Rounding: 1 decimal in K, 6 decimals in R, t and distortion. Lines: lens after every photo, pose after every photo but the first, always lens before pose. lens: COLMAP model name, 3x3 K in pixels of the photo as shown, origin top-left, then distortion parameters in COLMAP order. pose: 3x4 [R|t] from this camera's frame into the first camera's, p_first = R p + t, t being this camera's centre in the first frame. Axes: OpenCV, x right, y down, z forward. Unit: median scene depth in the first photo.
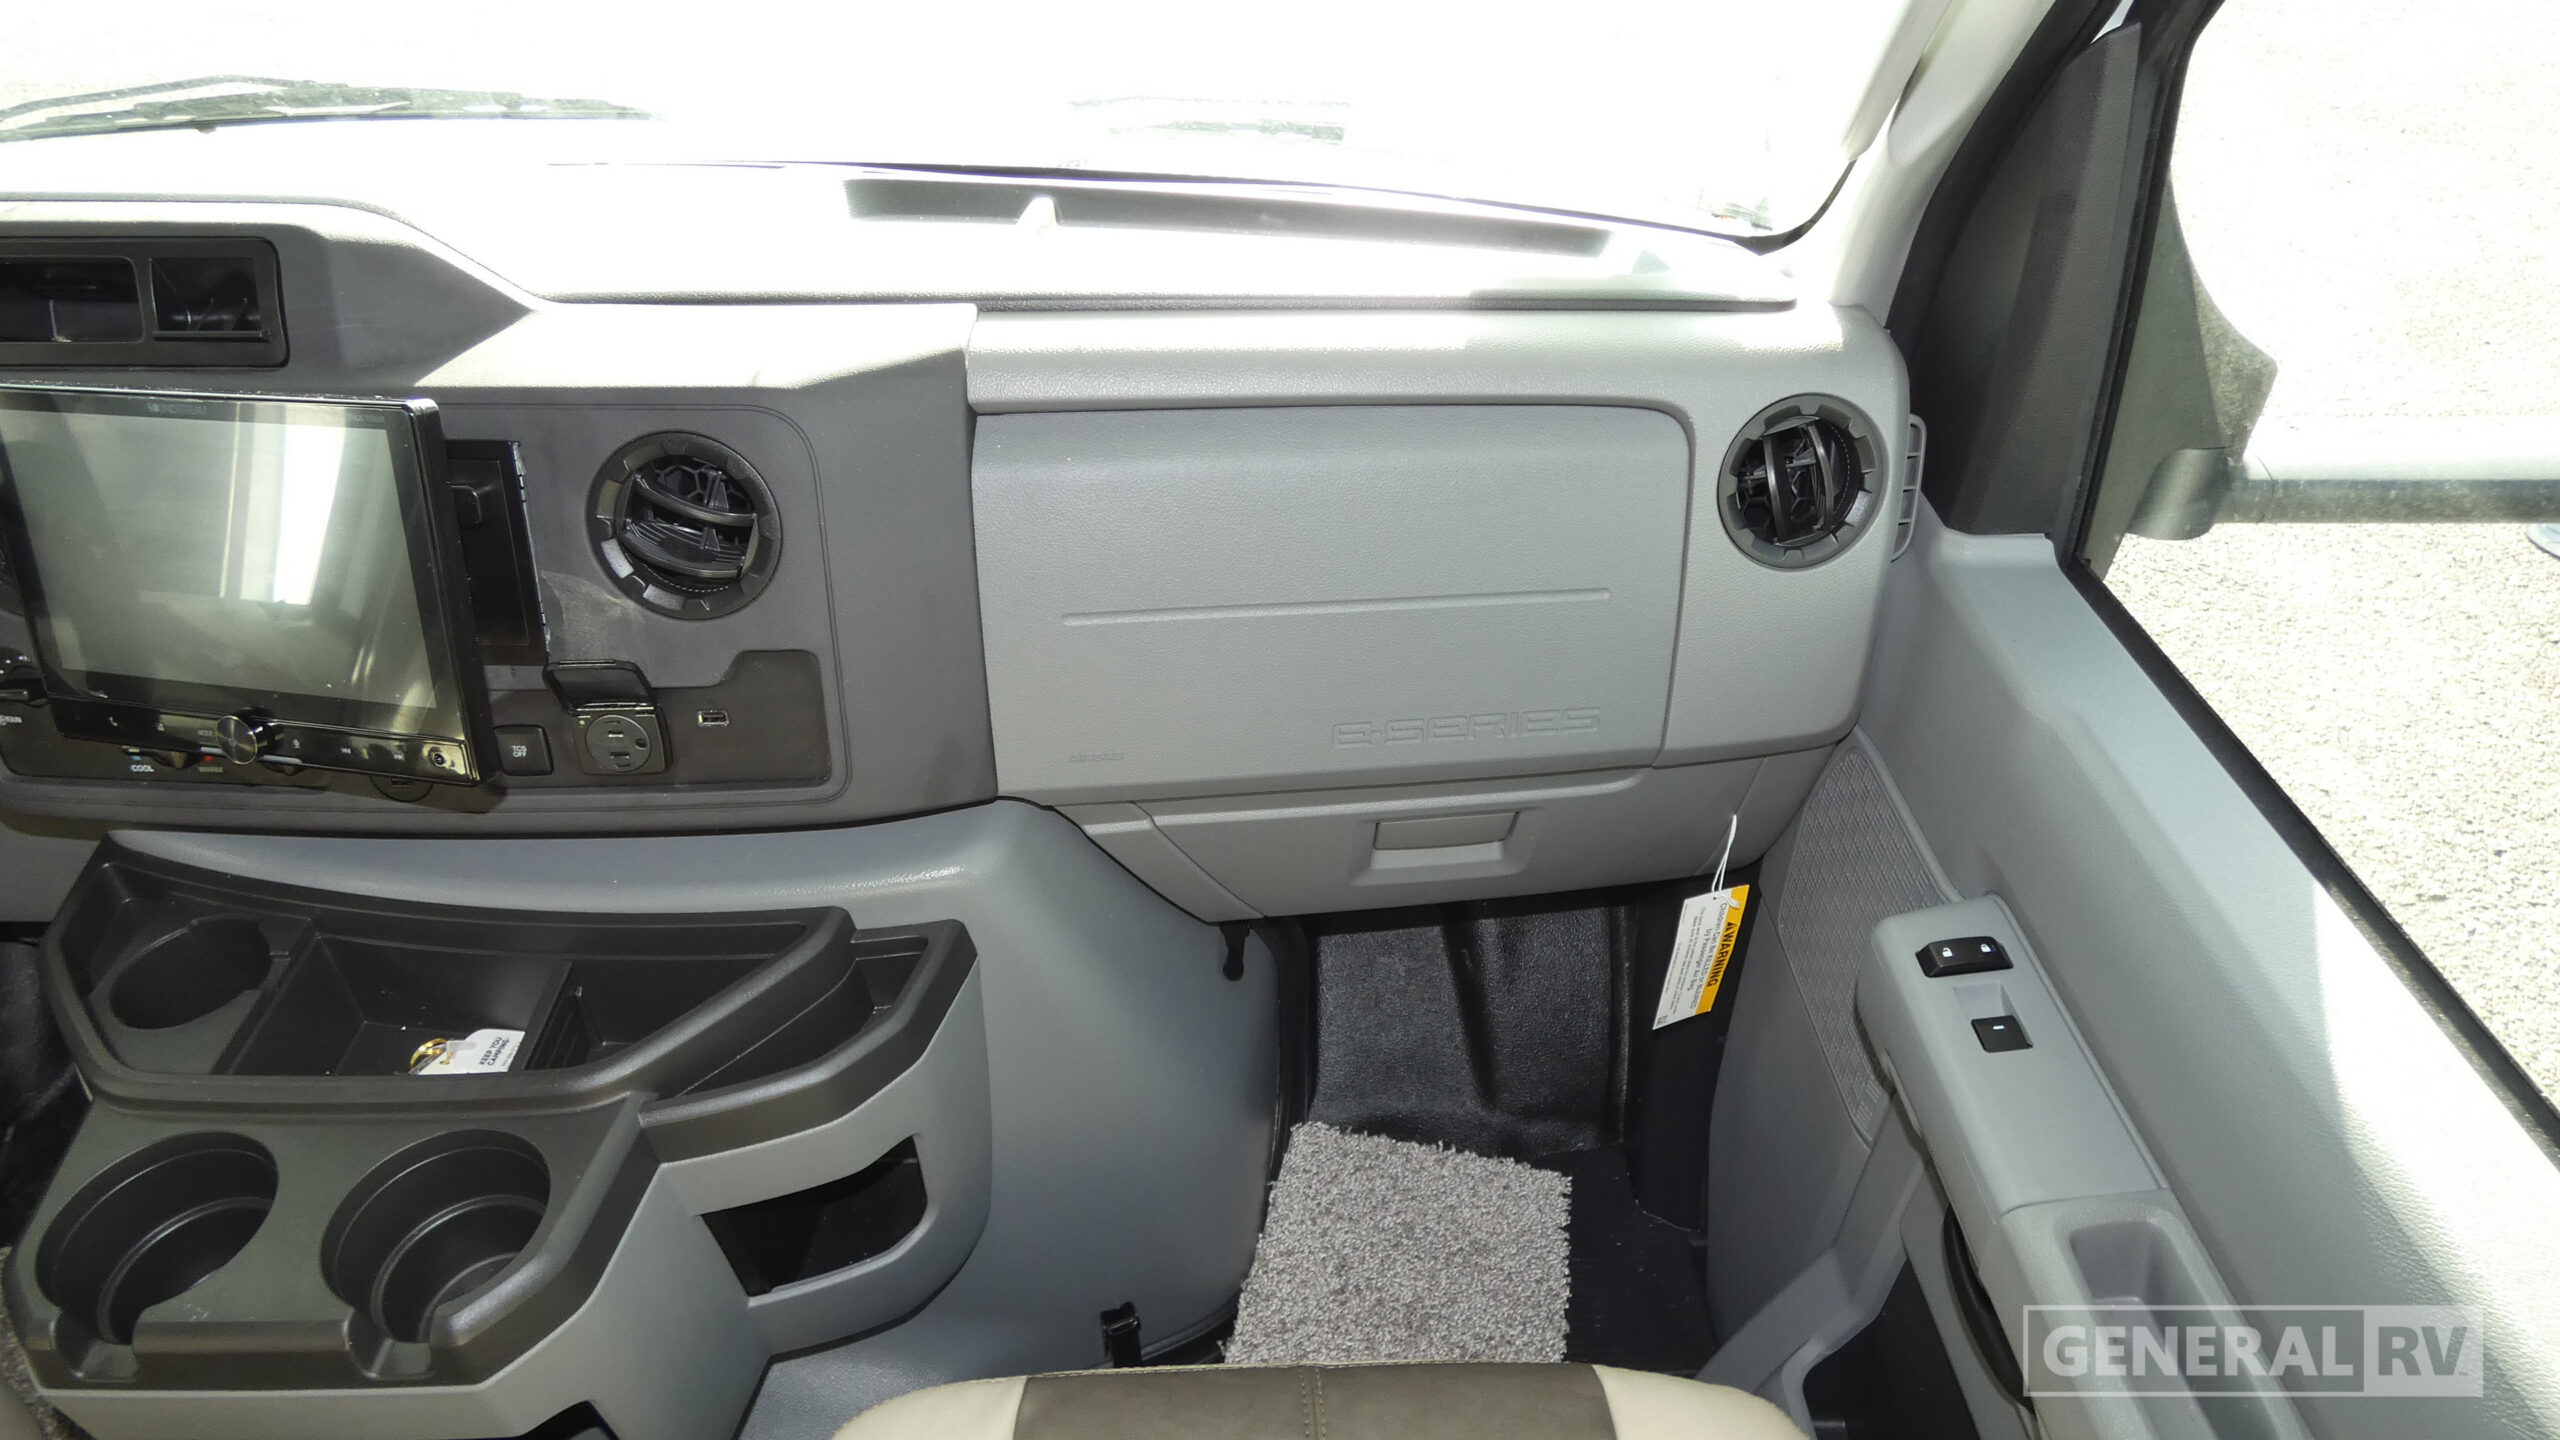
lens RADIAL K [[1632.4, 0, 1287.0], [0, 1632.4, 725.8], [0, 0, 1]] dist [0.002714, 0.000155]
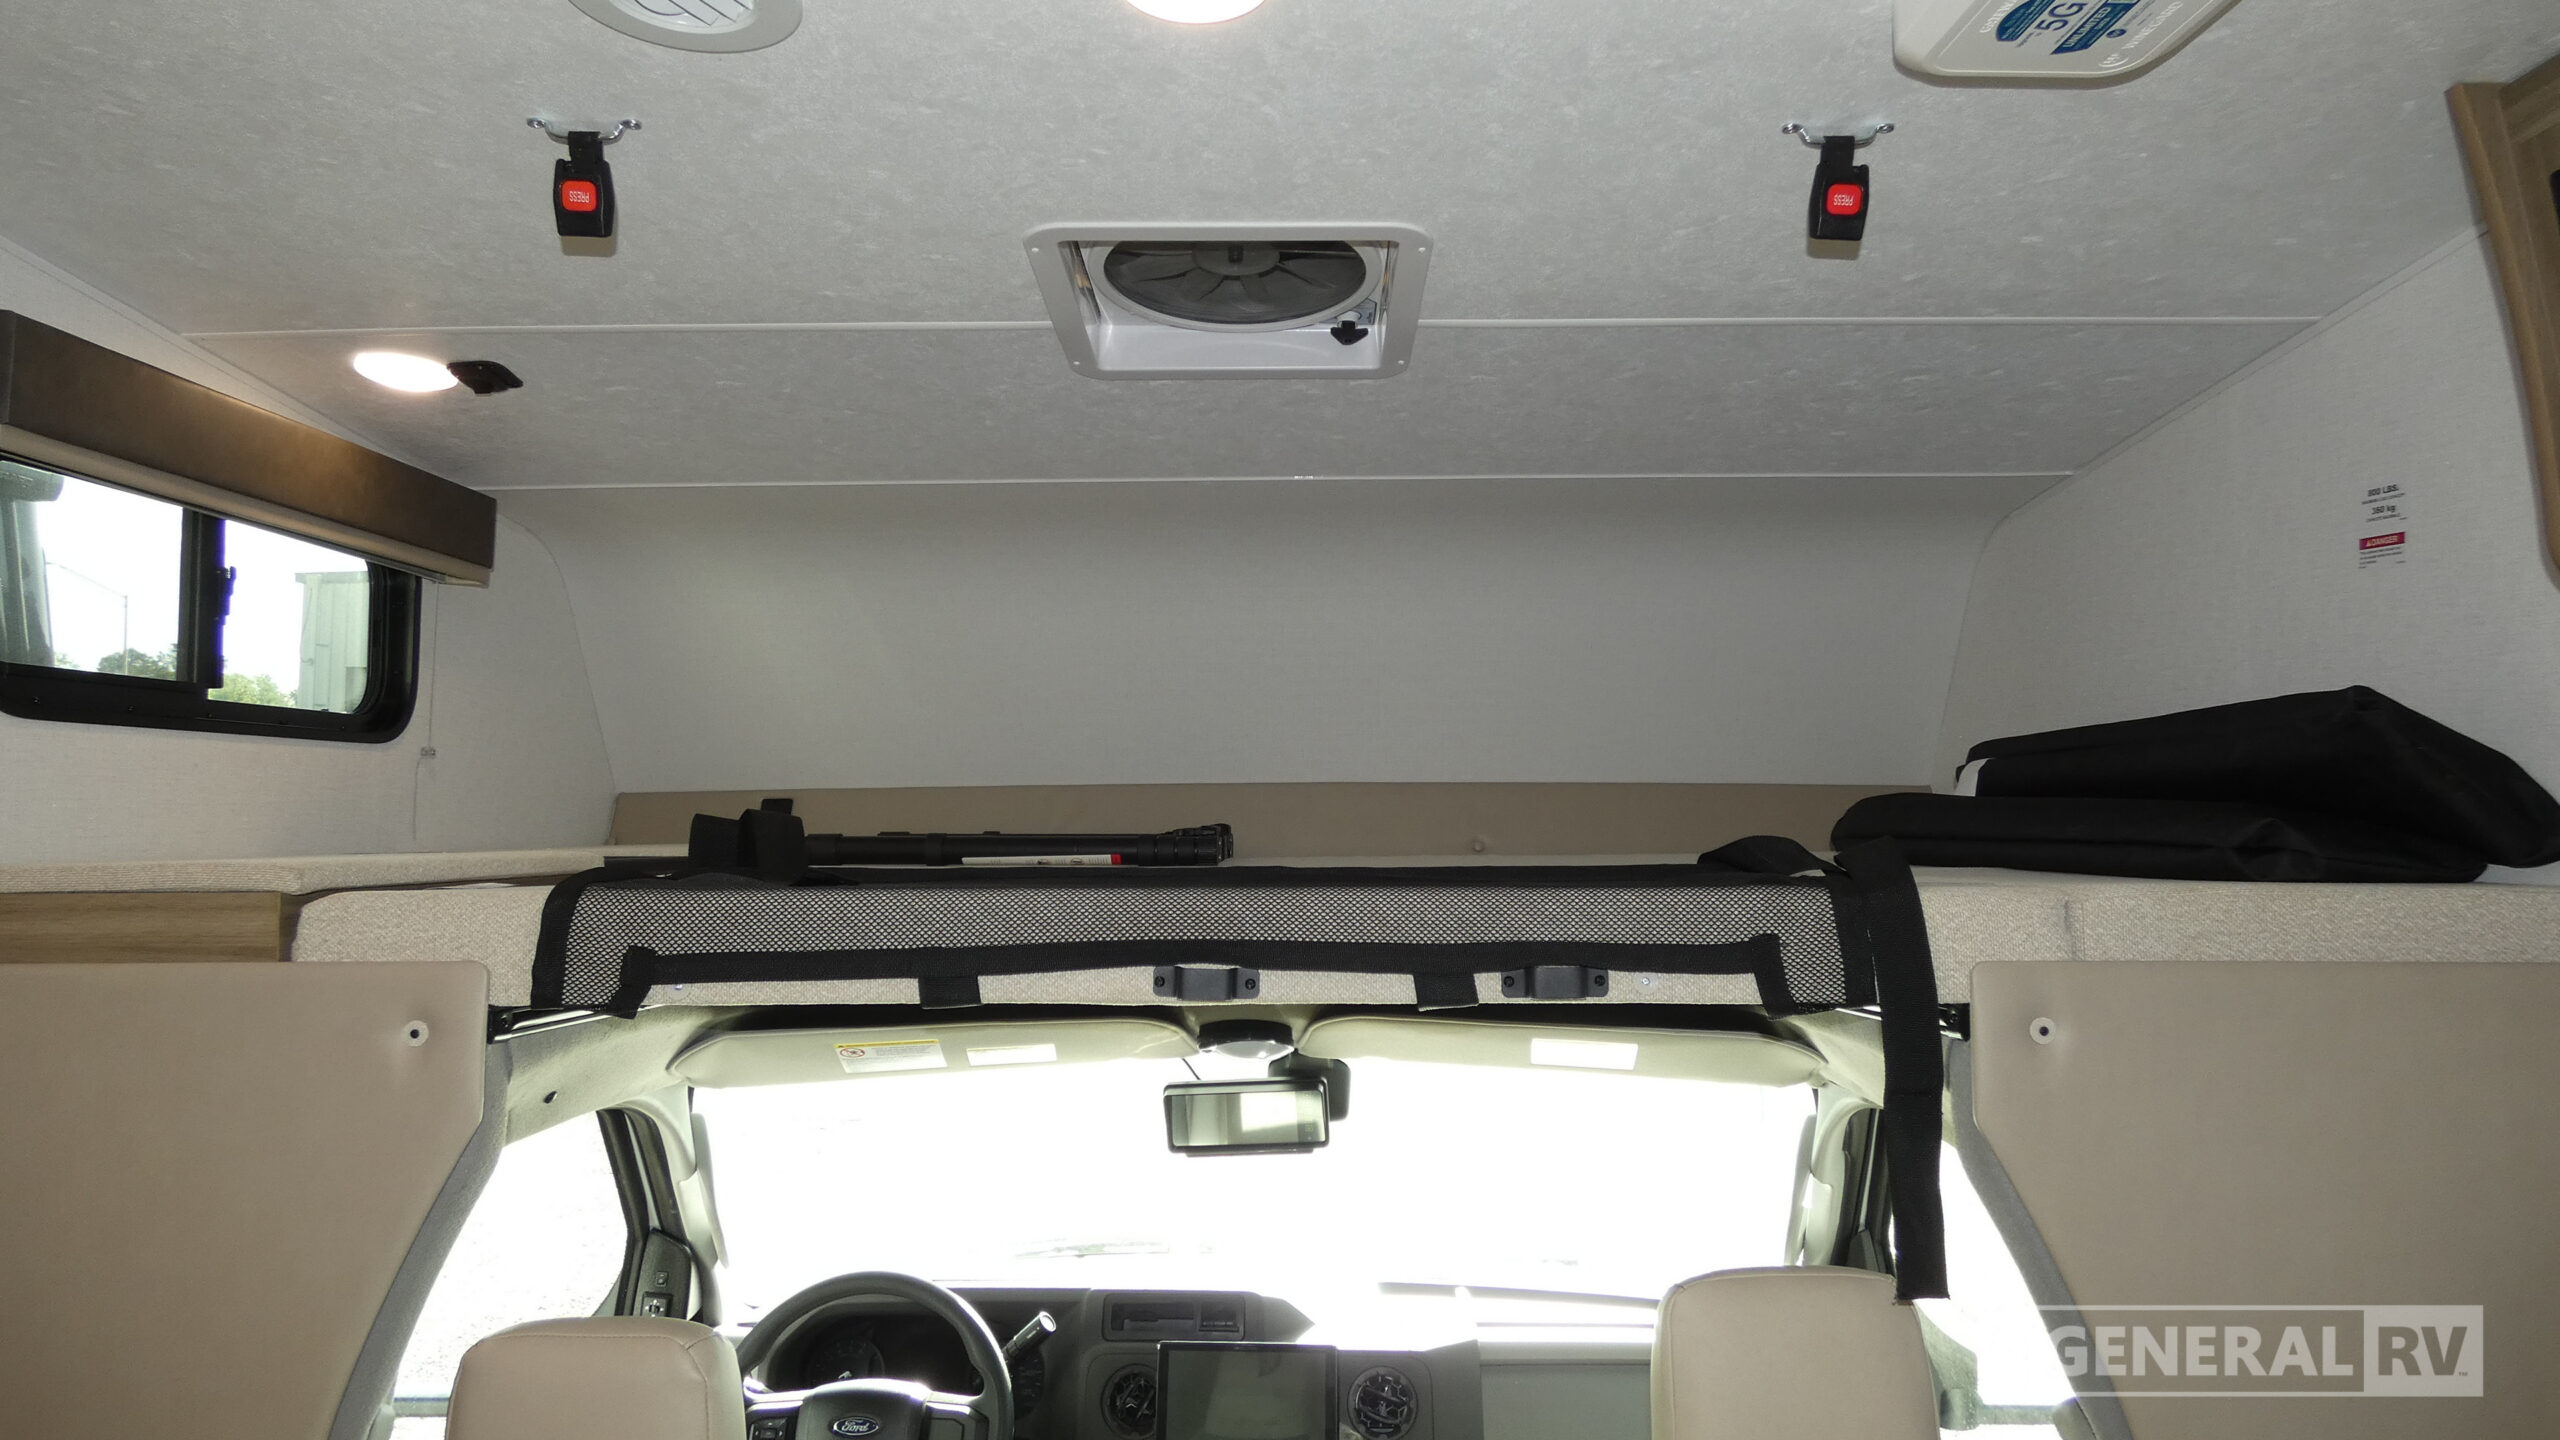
lens RADIAL K [[1641.7, 0, 1280.0], [0, 1641.7, 720.0], [0, 0, 1]] dist [0.037132, 0.003398]
pose [[0.999506, -0.002521, -0.031317, -0.405056], [-0.017521, 0.782670, -0.622191, 0.631885], [0.026080, 0.622432, 0.782239, -1.674980]]
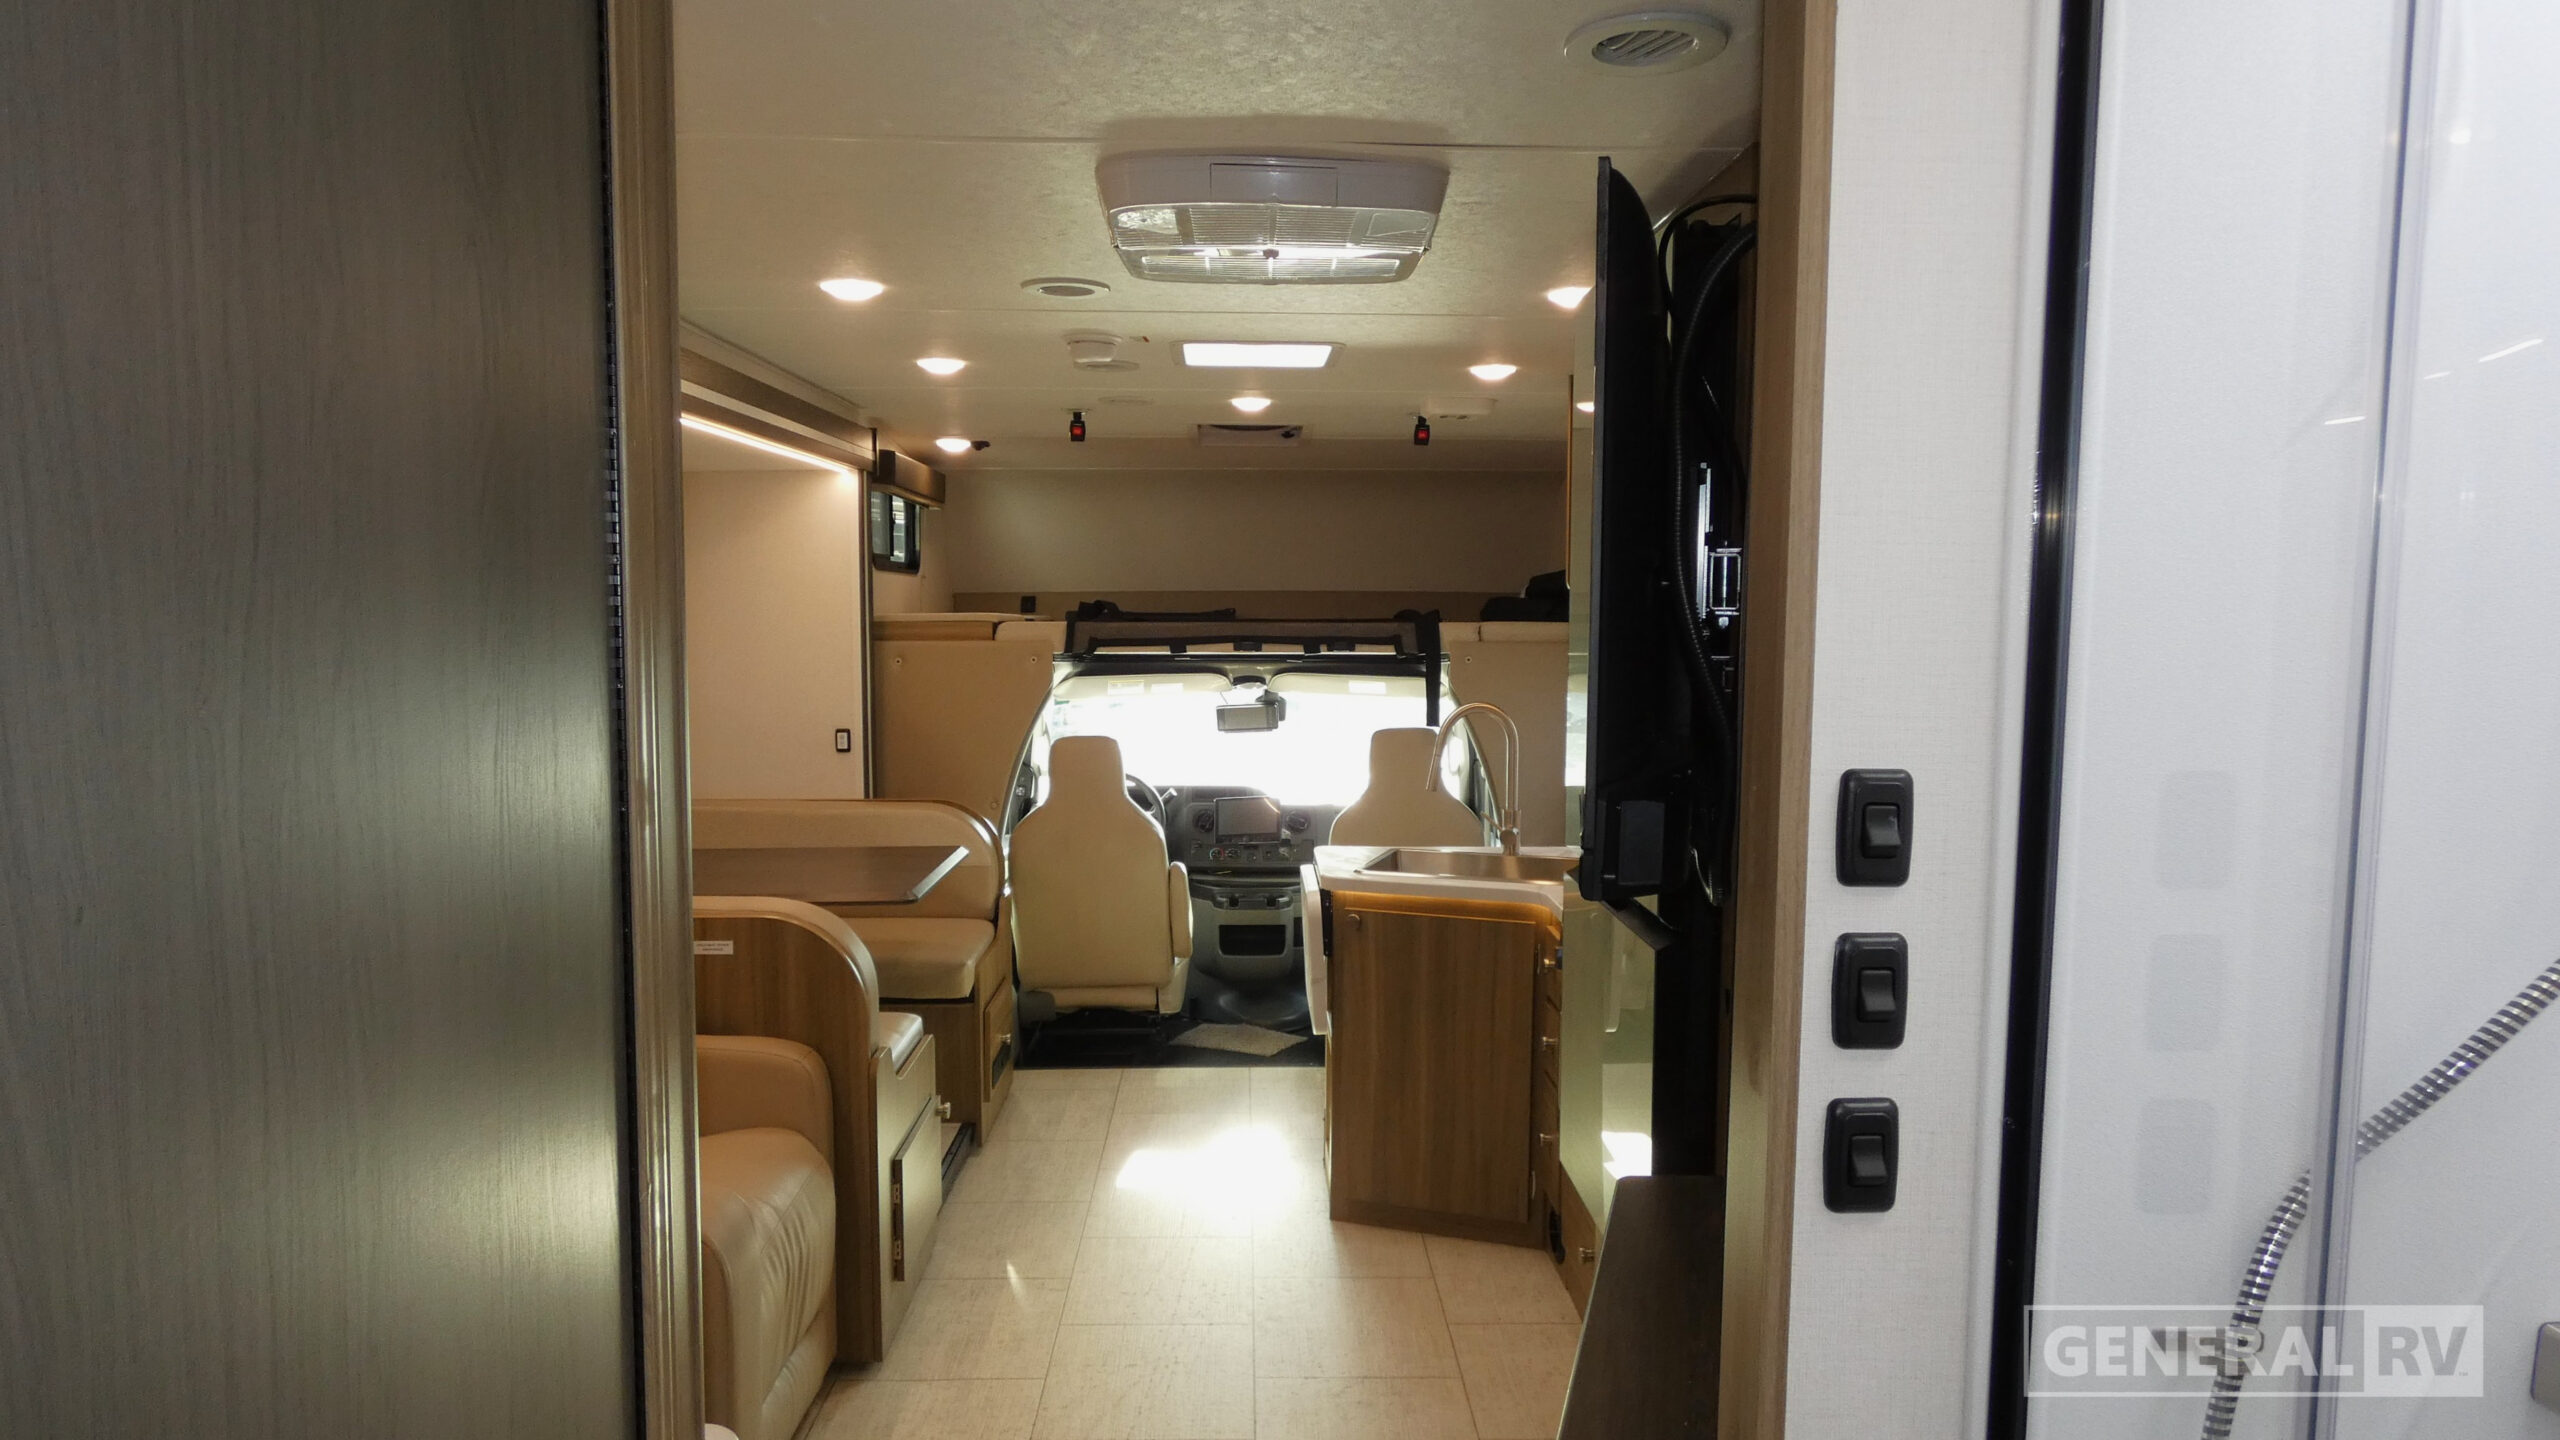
lens RADIAL K [[1632.4, 0, 1287.0], [0, 1632.4, 725.8], [0, 0, 1]] dist [0.002714, 0.000155]
pose [[0.999956, 0.005466, 0.007574, -0.426647], [-0.000729, 0.854096, -0.520116, 2.978035], [-0.009312, 0.520087, 0.854062, -4.923349]]
